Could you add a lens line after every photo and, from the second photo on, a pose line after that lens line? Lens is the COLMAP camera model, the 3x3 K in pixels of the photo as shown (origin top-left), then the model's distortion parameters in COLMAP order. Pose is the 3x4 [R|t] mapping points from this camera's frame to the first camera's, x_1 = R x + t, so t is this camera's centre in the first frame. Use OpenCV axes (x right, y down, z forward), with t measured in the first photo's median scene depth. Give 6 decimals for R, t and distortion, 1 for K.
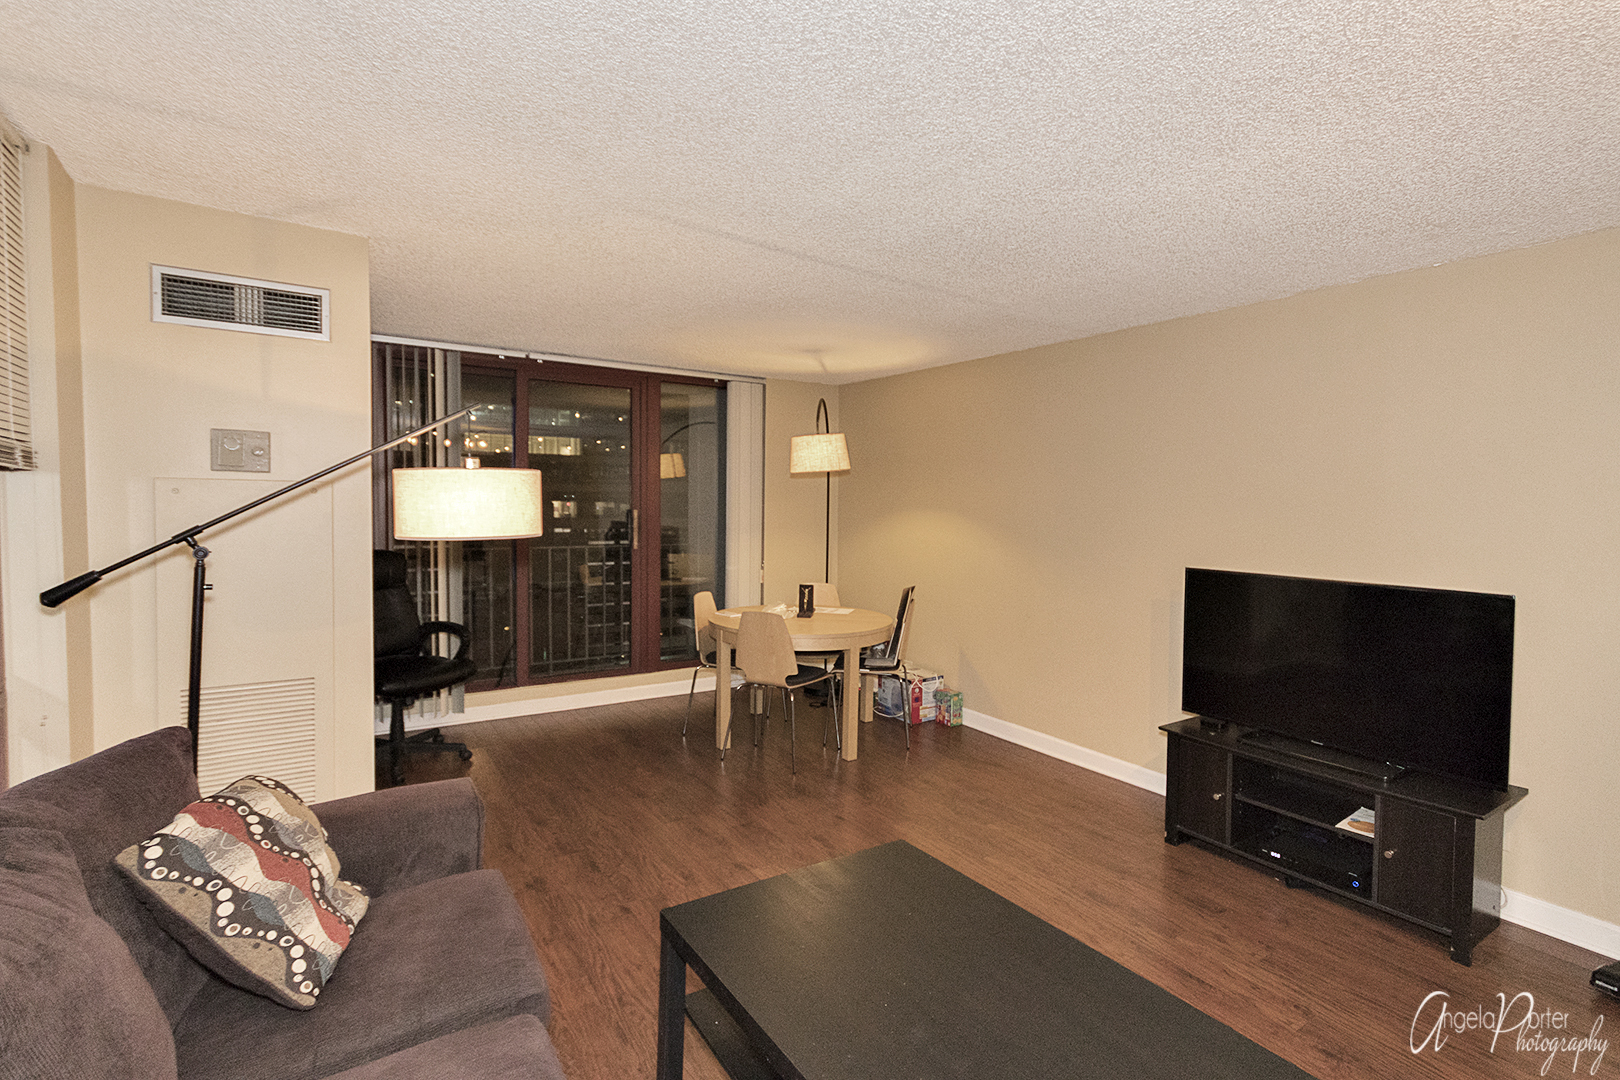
lens RADIAL K [[769.4, 0, 811.0], [0, 769.4, 538.0], [0, 0, 1]] dist [0.012610, 0.000316]
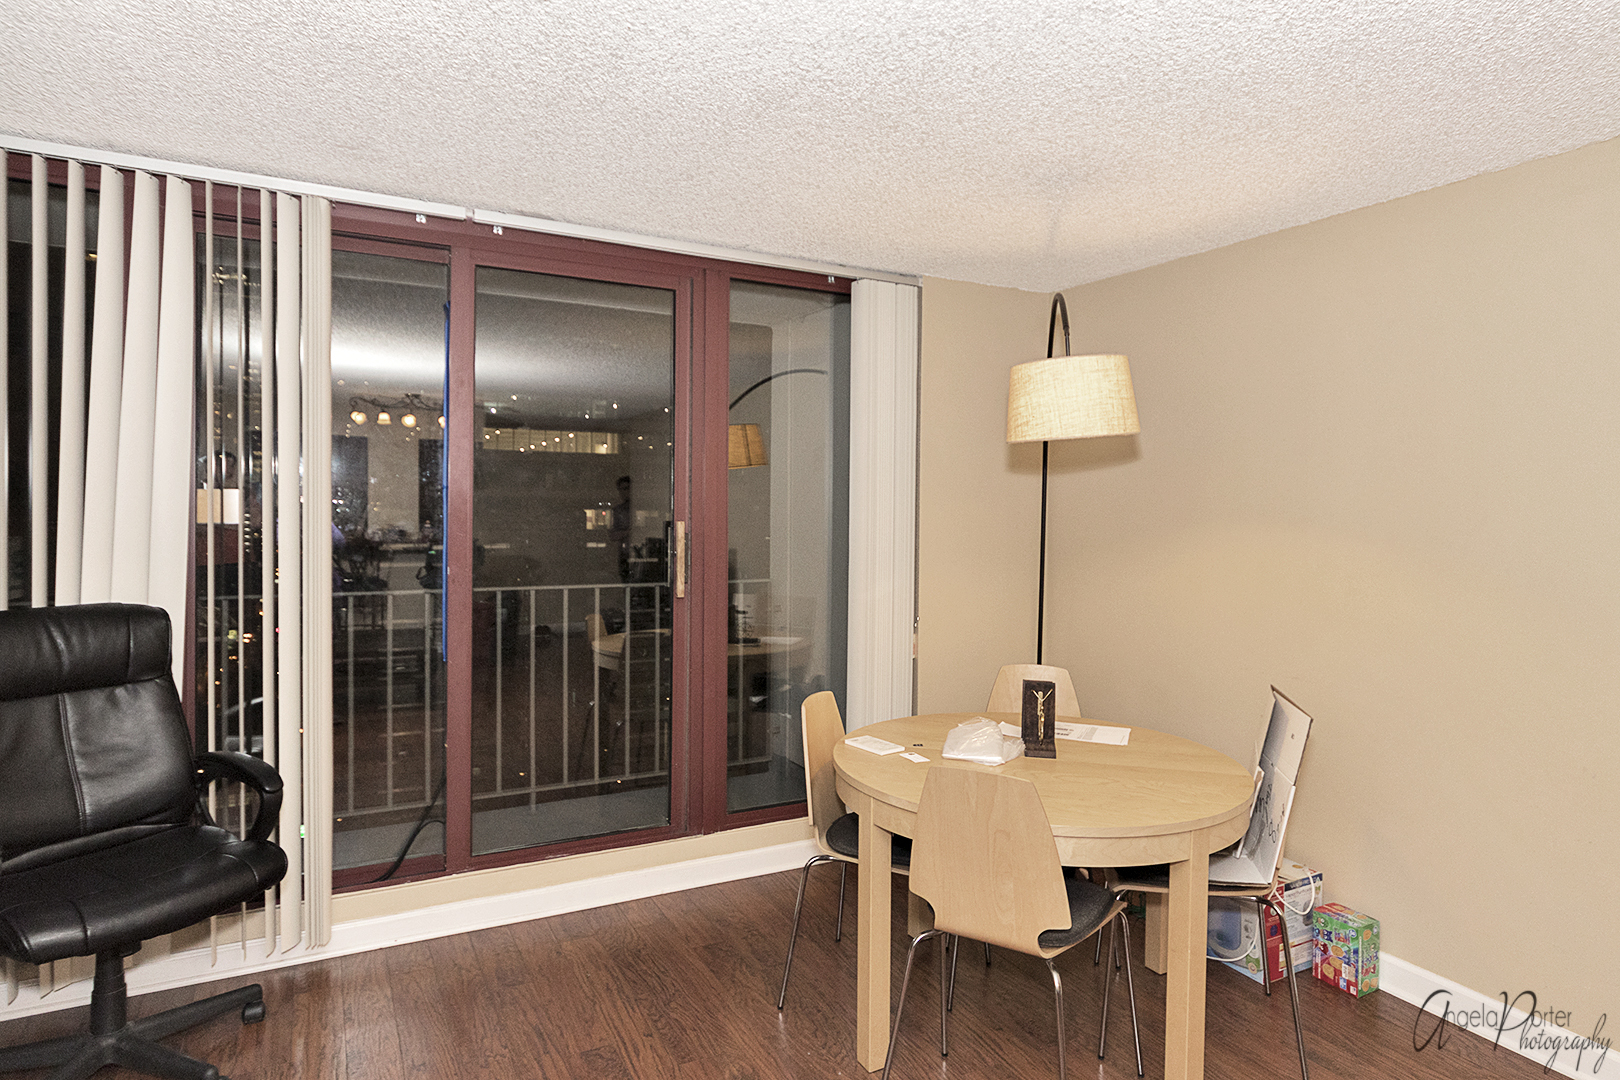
lens RADIAL K [[960.4, 0, 811.7], [0, 960.4, 527.7], [0, 0, 1]] dist [0.019329, -0.000494]
pose [[0.995821, -0.000975, -0.091326, -0.086113], [-0.001615, 0.999599, -0.028277, -0.015185], [0.091317, 0.028306, 0.995419, 0.387089]]
